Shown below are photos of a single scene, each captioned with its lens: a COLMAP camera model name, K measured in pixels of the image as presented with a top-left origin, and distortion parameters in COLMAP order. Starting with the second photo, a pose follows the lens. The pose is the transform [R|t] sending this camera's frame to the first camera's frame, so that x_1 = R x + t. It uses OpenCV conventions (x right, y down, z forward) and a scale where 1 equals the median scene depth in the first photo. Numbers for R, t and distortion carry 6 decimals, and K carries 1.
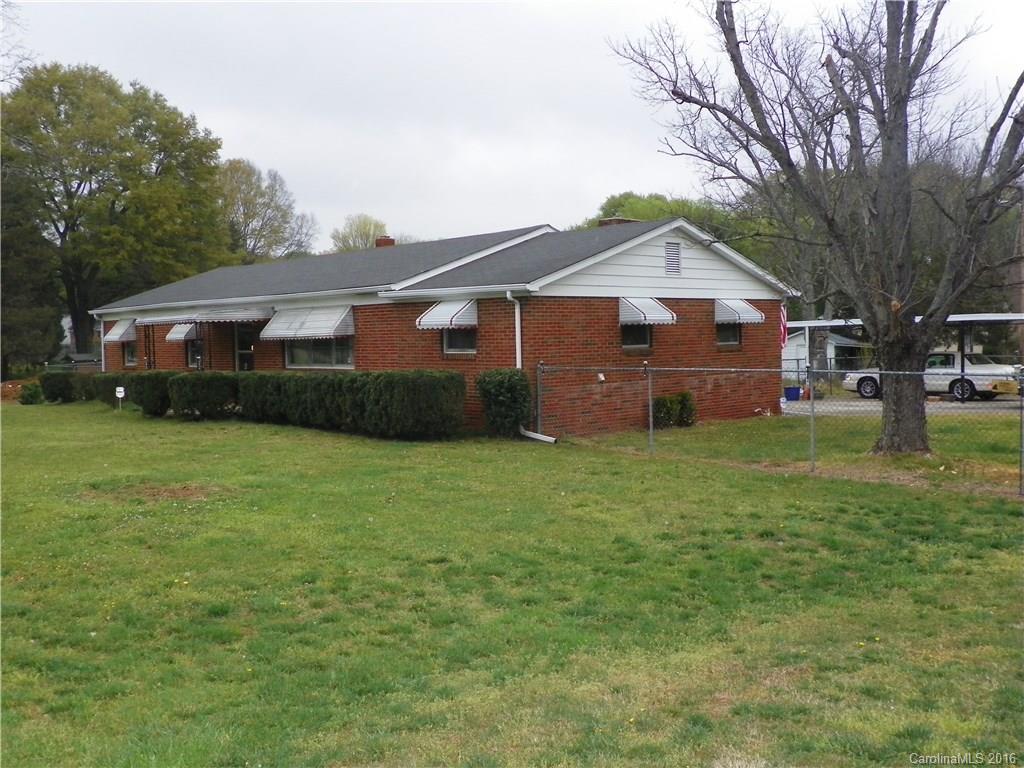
lens RADIAL K [[1002.7, 0, 512.0], [0, 1002.7, 384.0], [0, 0, 1]] dist [-0.040073, 0.008087]
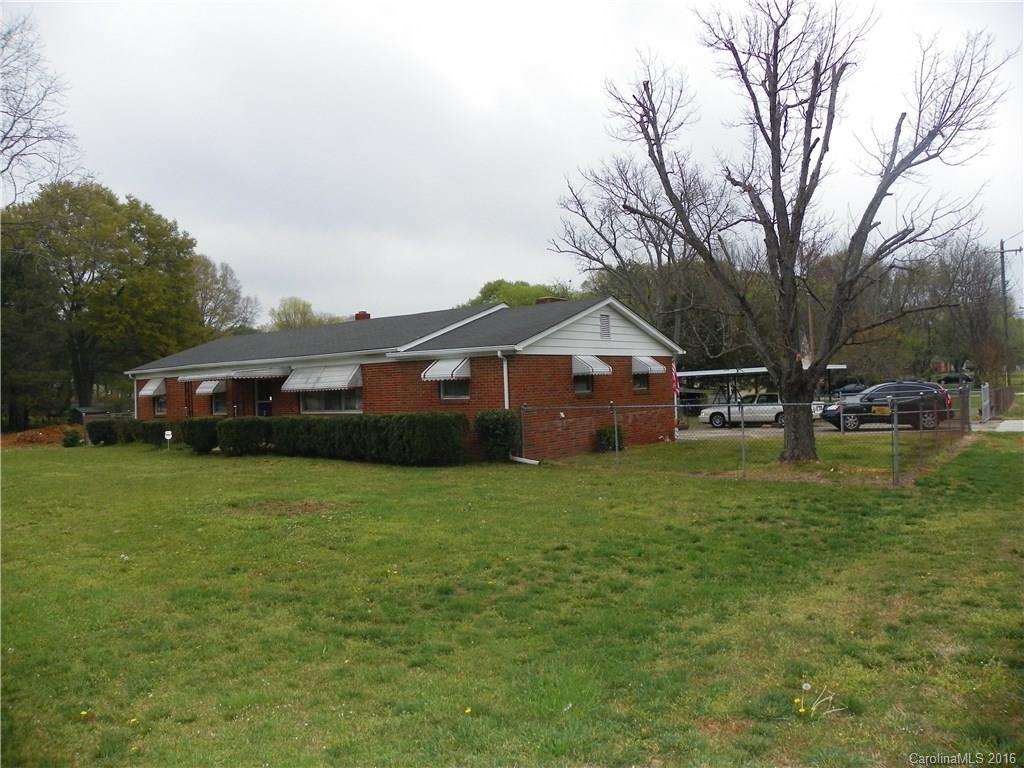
lens RADIAL K [[769.3, 0, 512.0], [0, 769.3, 384.0], [0, 0, 1]] dist [-0.152552, 0.083209]
pose [[0.988880, -0.014703, 0.147988, -0.106546], [0.022775, 0.998335, -0.052997, 0.004035], [-0.146962, 0.055778, 0.987568, -0.002257]]
